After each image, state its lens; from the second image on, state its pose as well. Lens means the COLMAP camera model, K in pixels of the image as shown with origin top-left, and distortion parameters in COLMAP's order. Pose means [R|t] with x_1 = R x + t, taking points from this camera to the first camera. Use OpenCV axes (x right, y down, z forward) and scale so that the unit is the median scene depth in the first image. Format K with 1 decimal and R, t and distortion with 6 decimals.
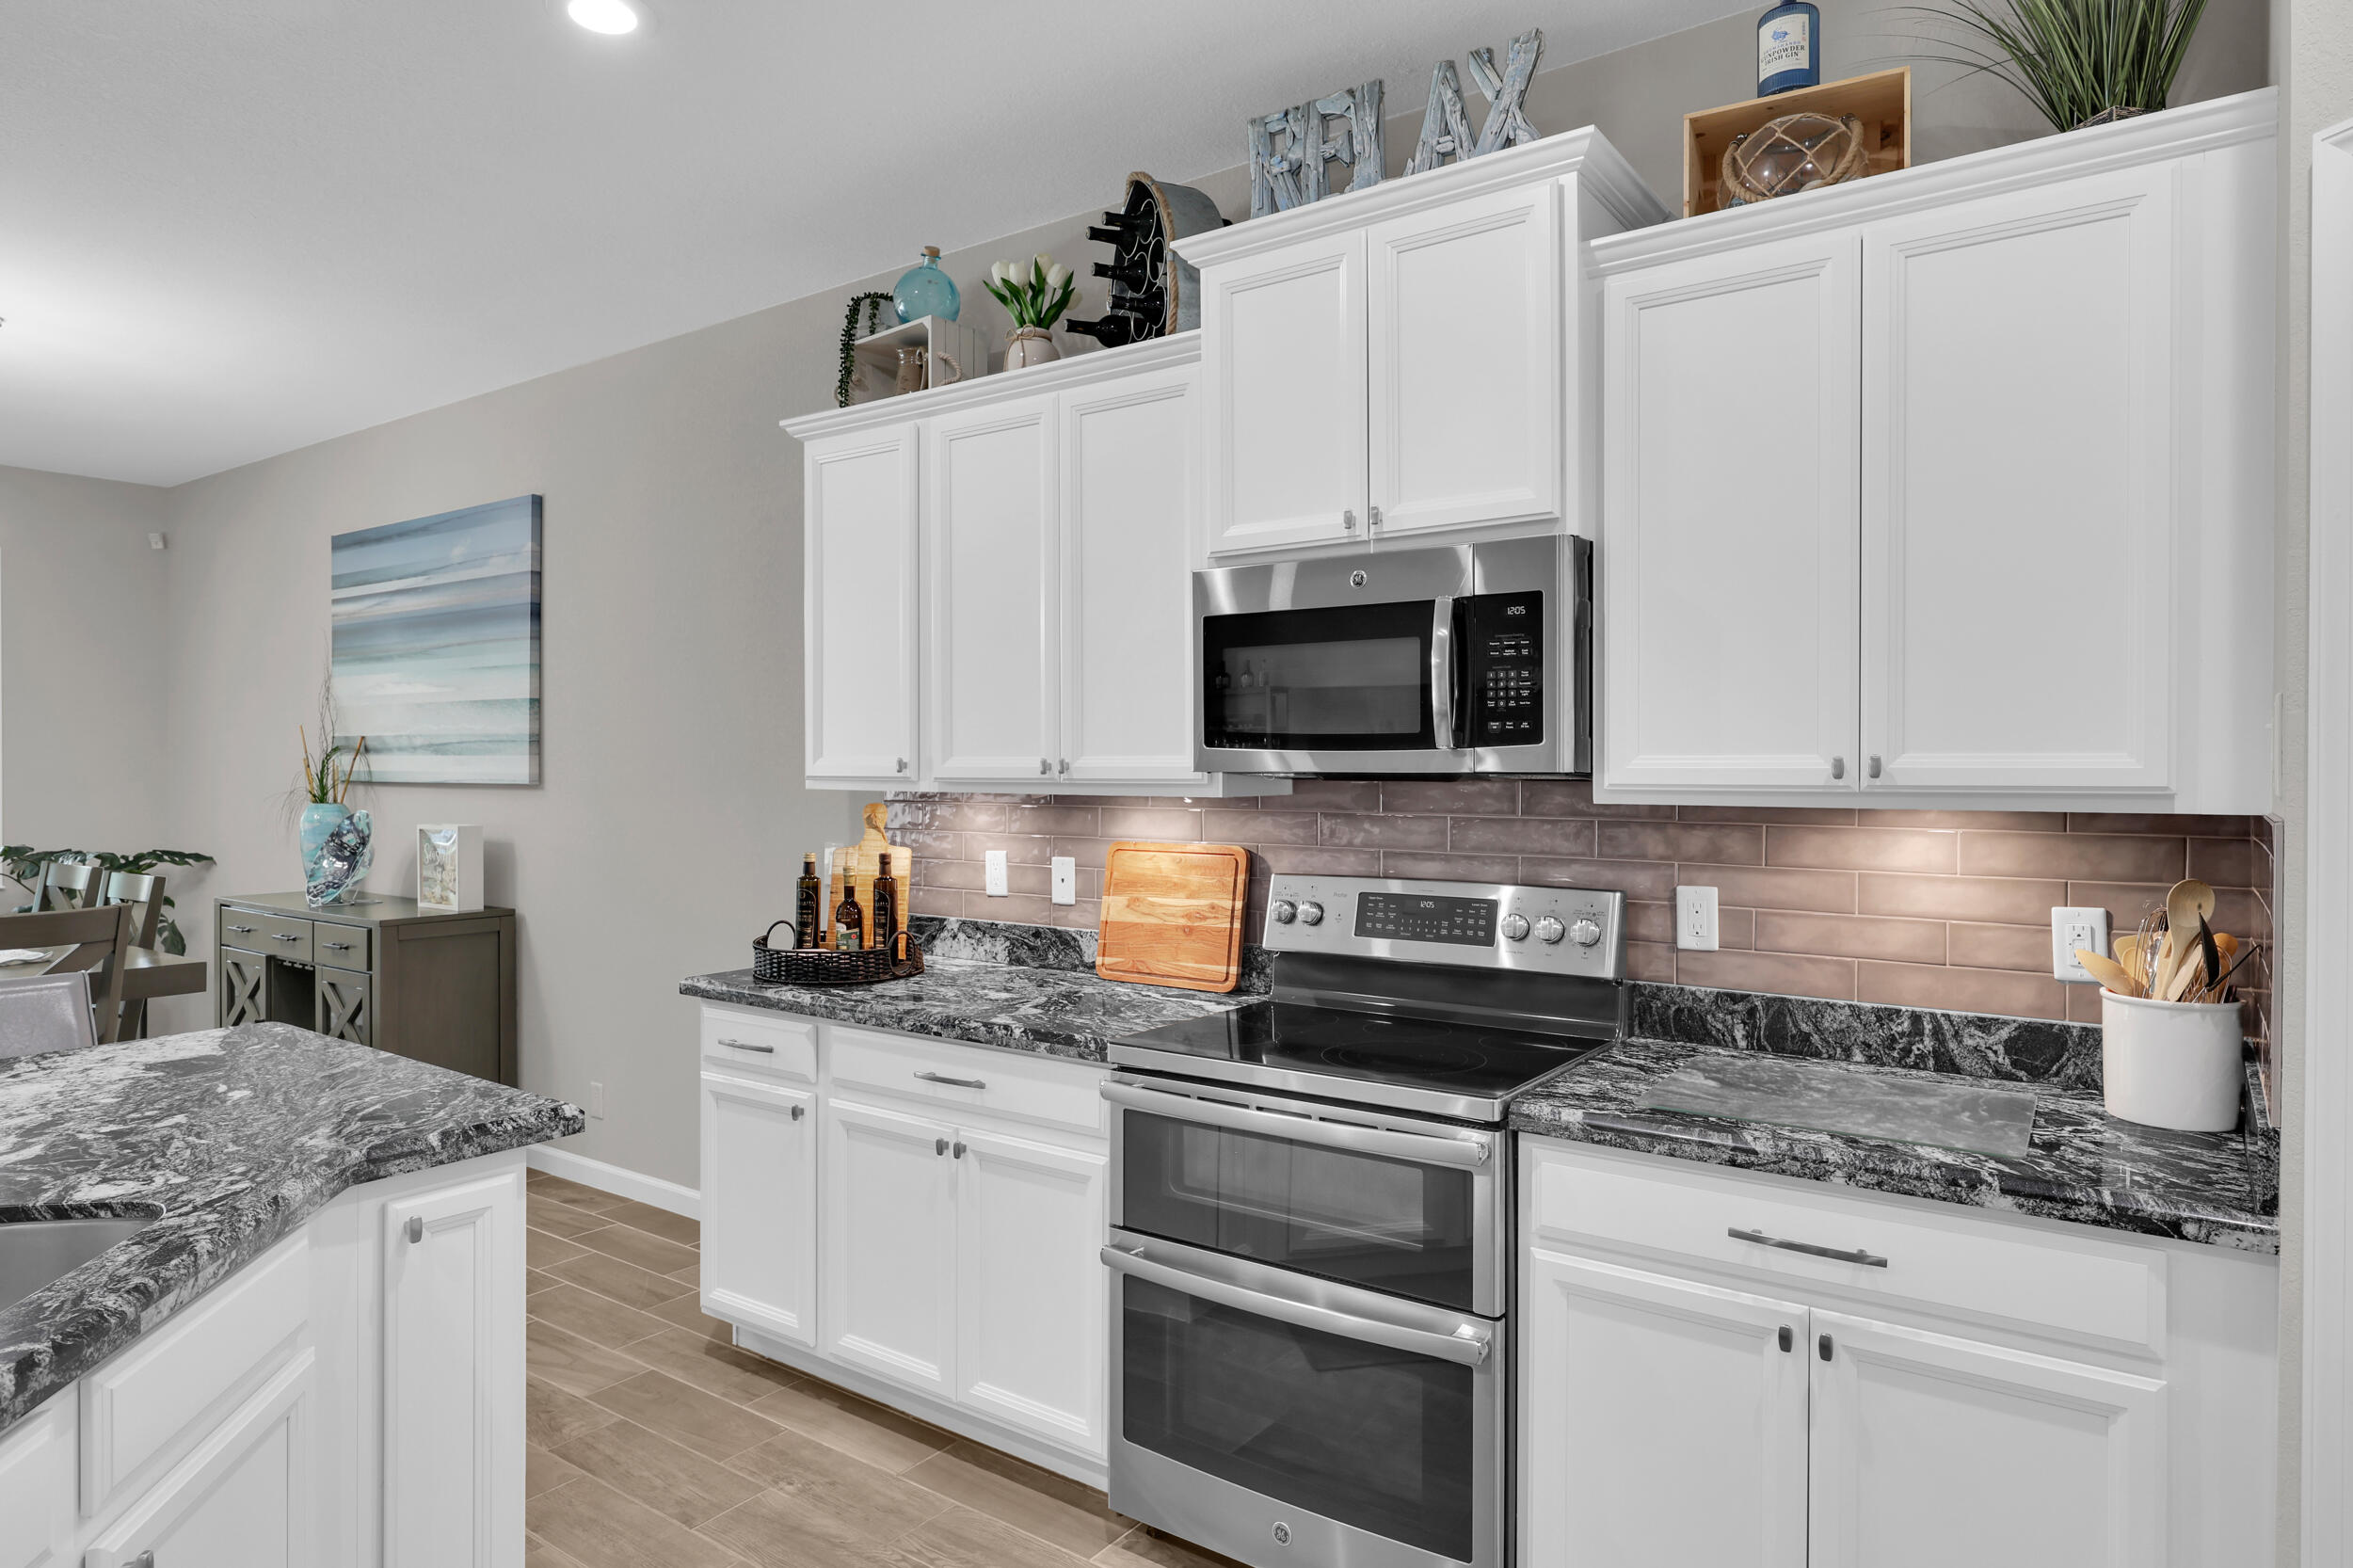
lens RADIAL K [[1361.7, 0, 1176.5], [0, 1361.7, 784.0], [0, 0, 1]] dist [0.016816, 0.000572]
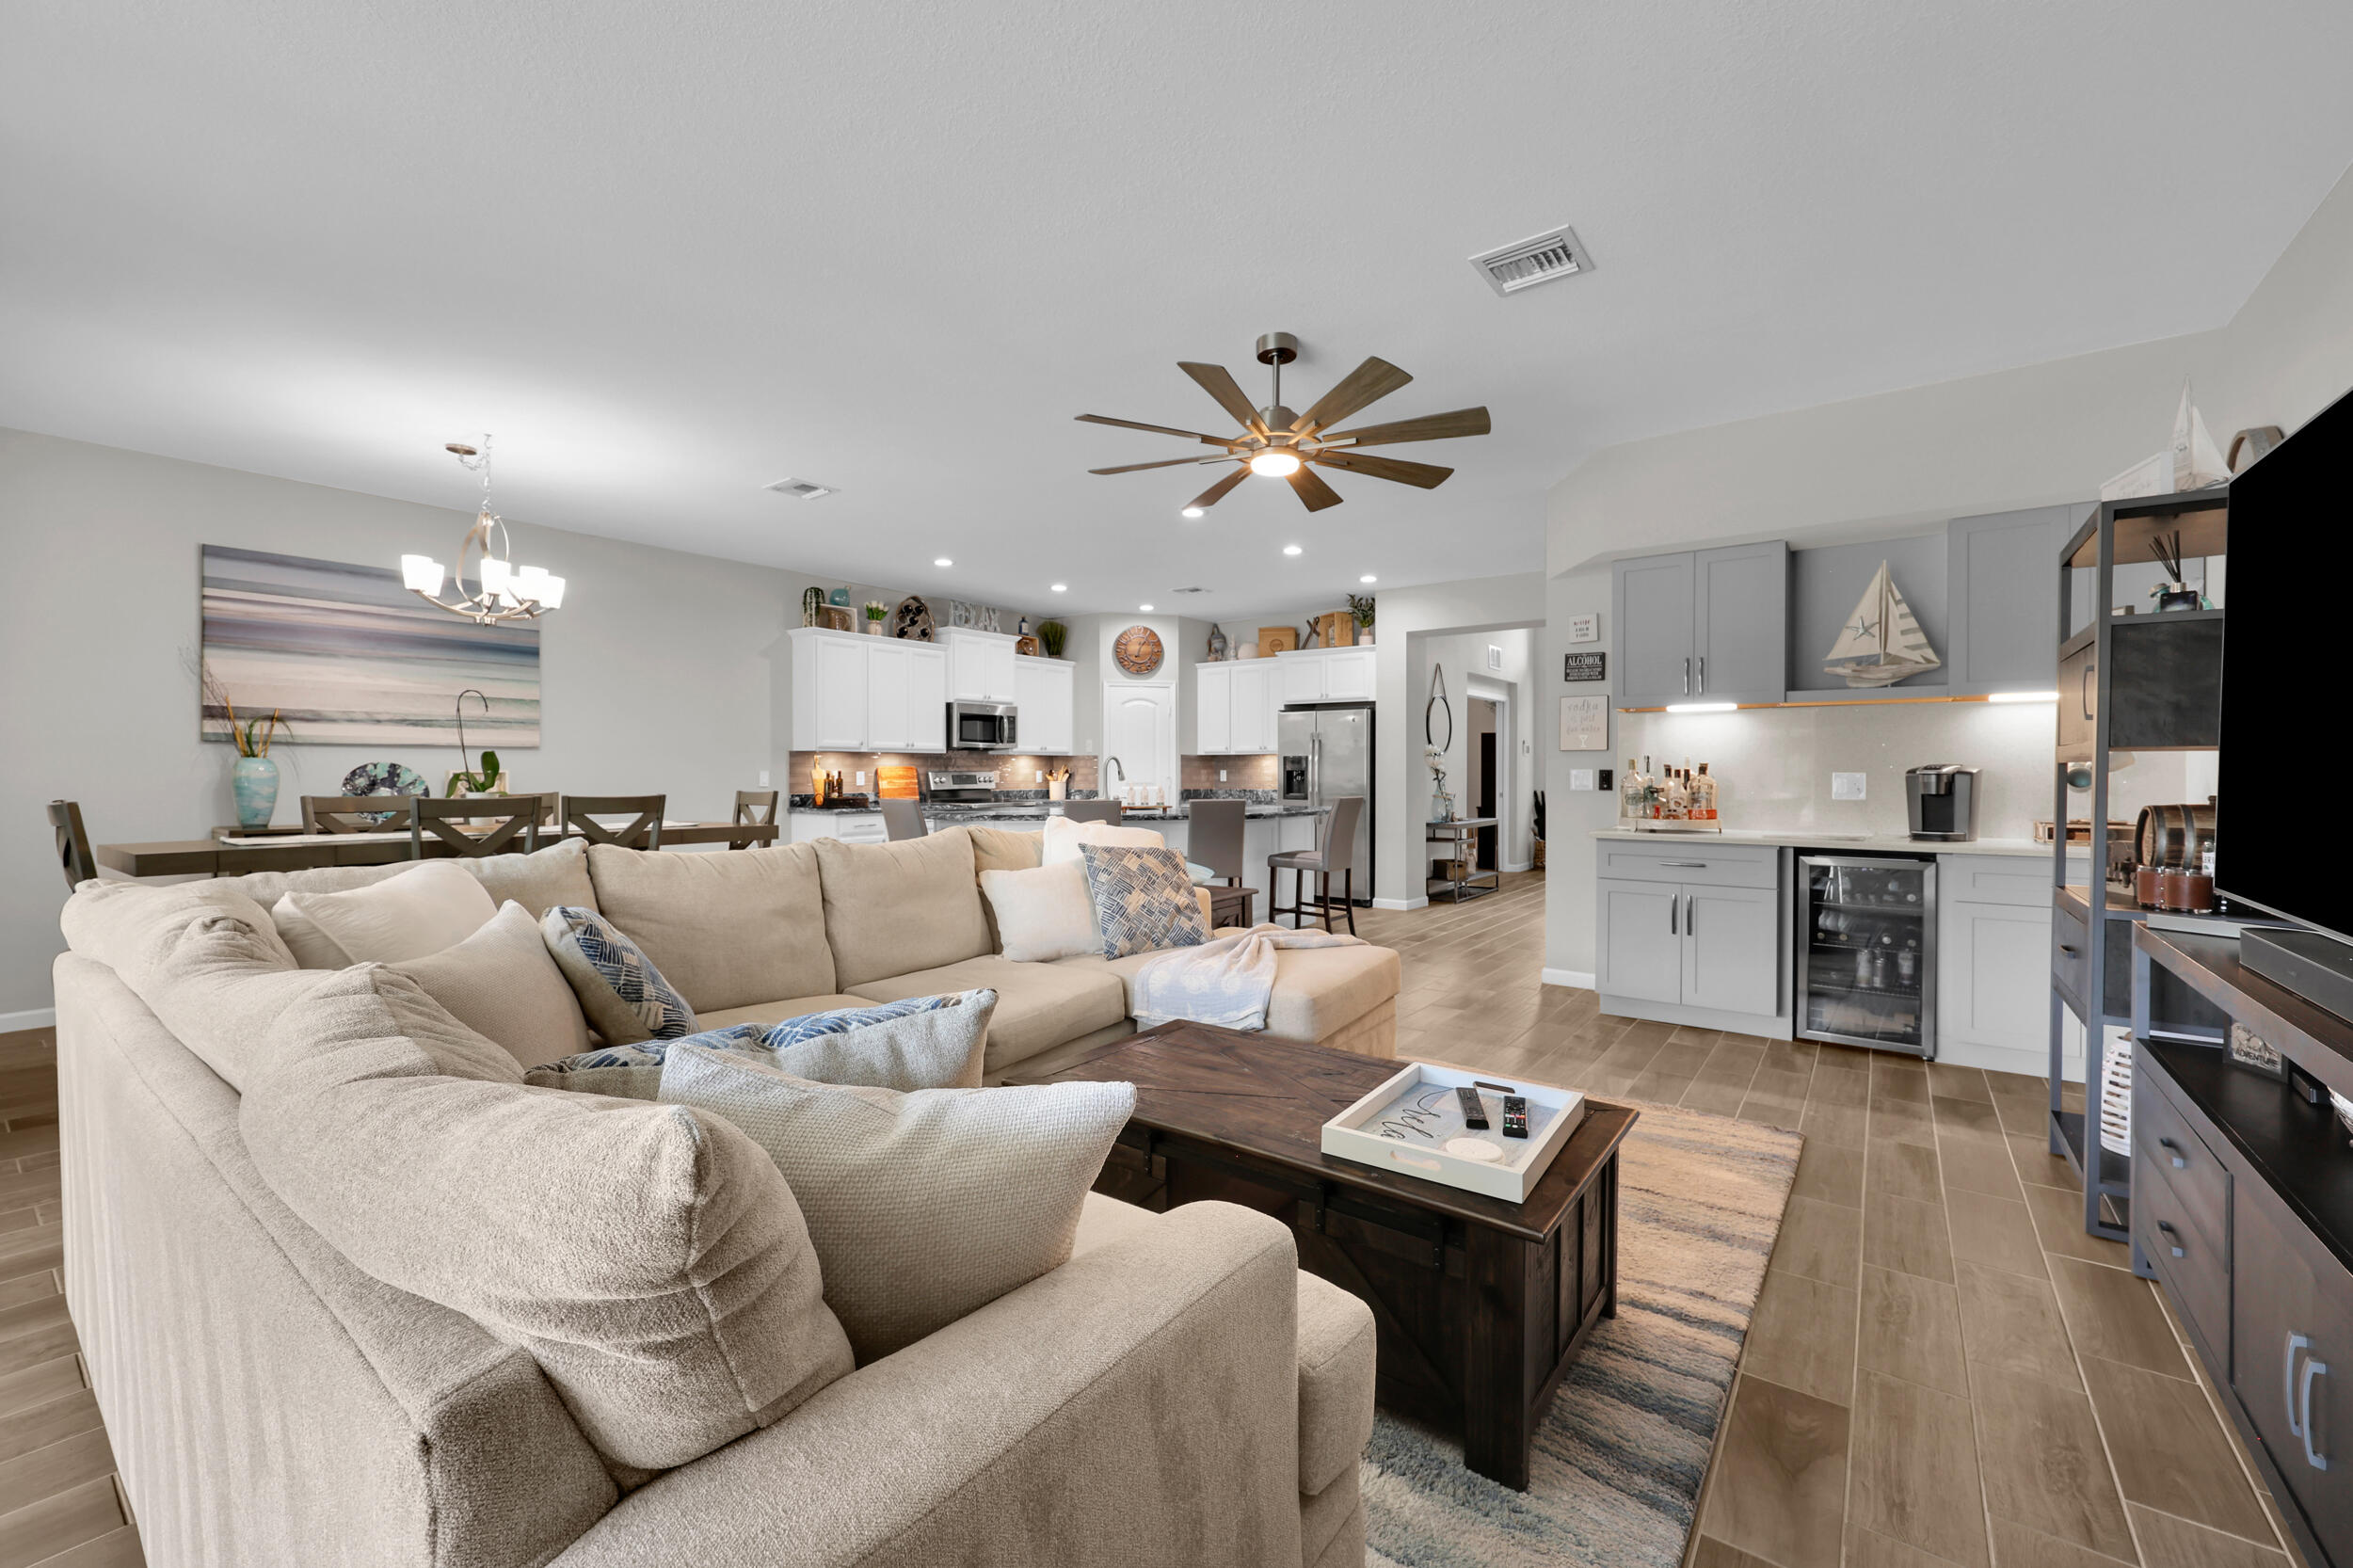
lens RADIAL K [[990.6, 0, 1212.5], [0, 990.6, 785.4], [0, 0, 1]] dist [0.000469, 0.000158]
pose [[0.023343, -0.017037, 0.999582, -3.539991], [0.011228, 0.999796, 0.016778, 0.080823], [-0.999664, 0.010832, 0.023529, 0.092728]]
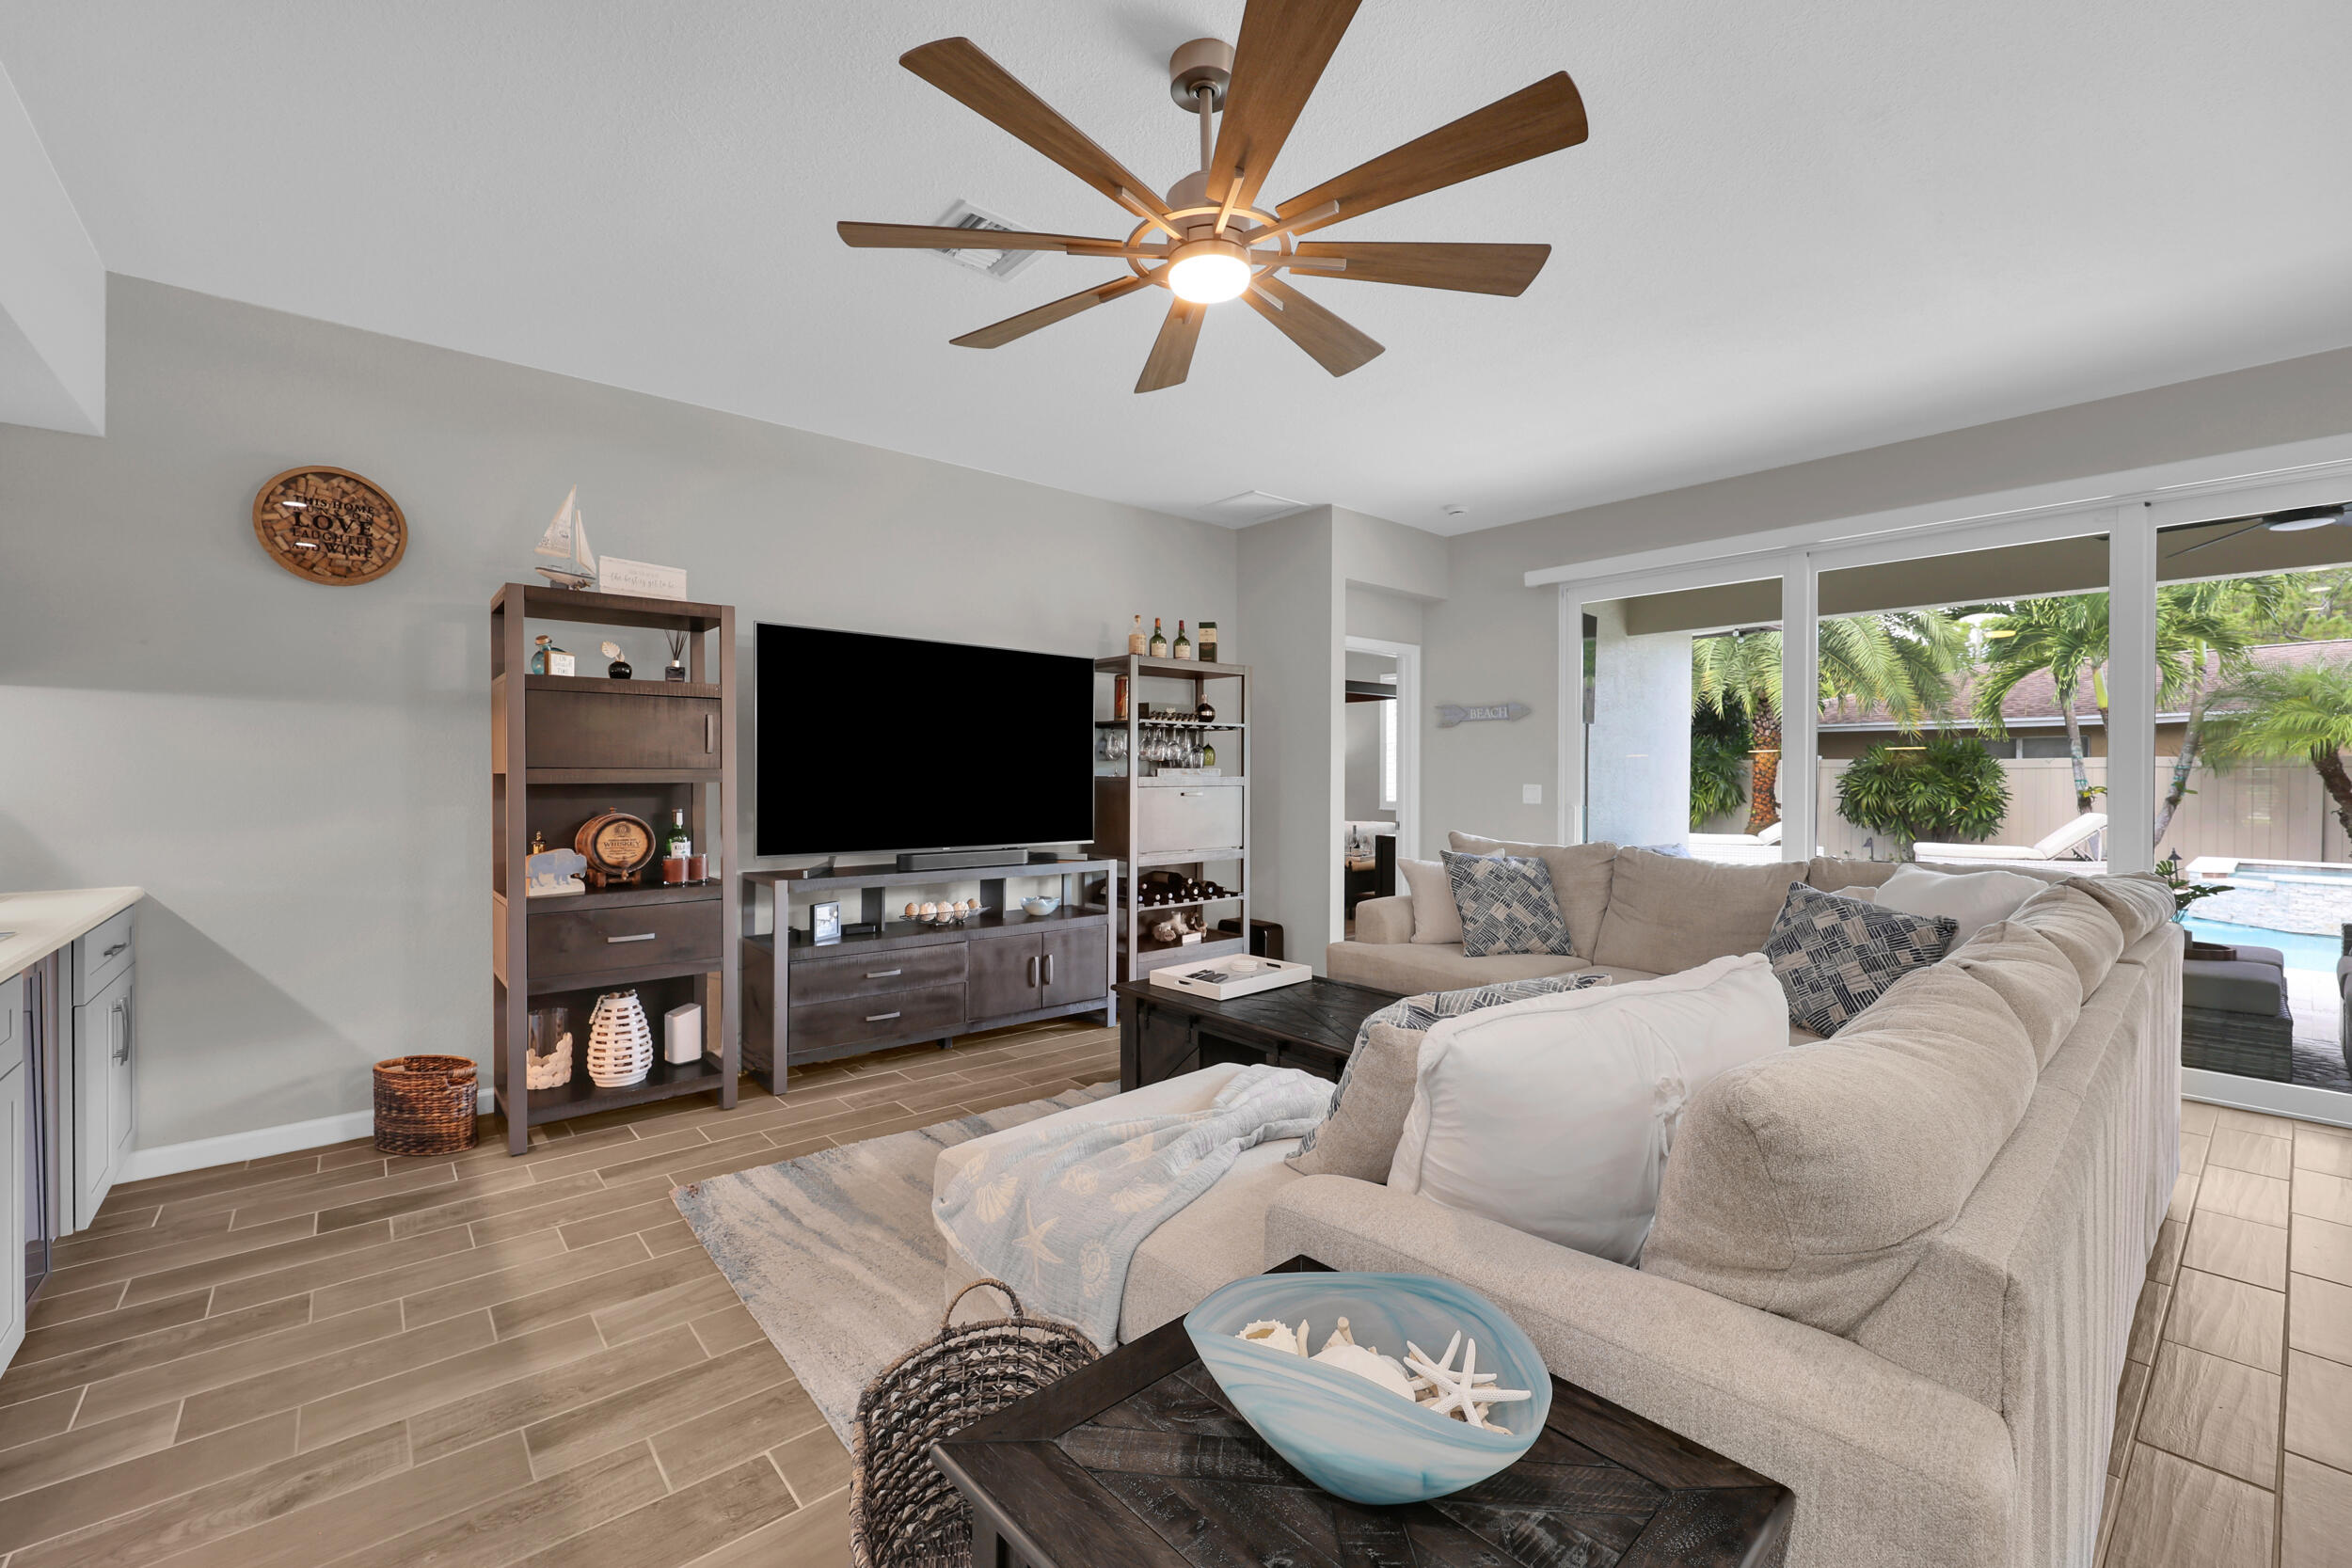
lens RADIAL K [[990.1, 0, 1212.0], [0, 990.1, 785.4], [0, 0, 1]] dist [0.000469, 0.000158]
pose [[-0.221392, 0.005555, -0.975169, -1.132620], [-0.014349, 0.999857, 0.008953, 0.062246], [0.975079, 0.015975, -0.221281, 0.250311]]
